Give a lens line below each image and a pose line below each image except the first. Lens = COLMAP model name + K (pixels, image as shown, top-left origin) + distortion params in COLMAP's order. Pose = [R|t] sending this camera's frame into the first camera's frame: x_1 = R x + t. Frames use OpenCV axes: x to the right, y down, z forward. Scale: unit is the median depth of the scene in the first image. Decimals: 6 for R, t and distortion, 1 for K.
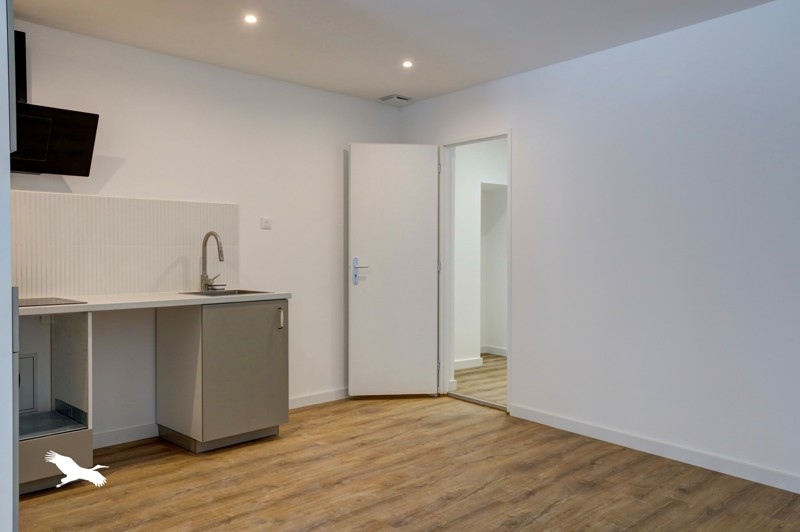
lens RADIAL K [[633.9, 0, 399.0], [0, 633.9, 266.1], [0, 0, 1]] dist [0.002189, 0.000575]
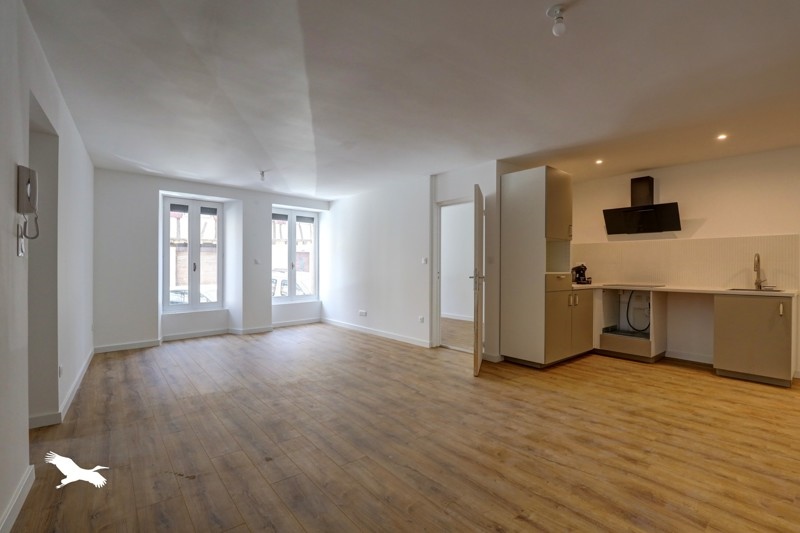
lens RADIAL K [[366.7, 0, 400.2], [0, 366.7, 267.3], [0, 0, 1]] dist [-0.000032, -0.000055]
pose [[-0.097621, 0.002417, -0.995221, 0.954394], [-0.020090, 0.999788, 0.004398, -0.003937], [0.995021, 0.020424, -0.097552, 0.207604]]
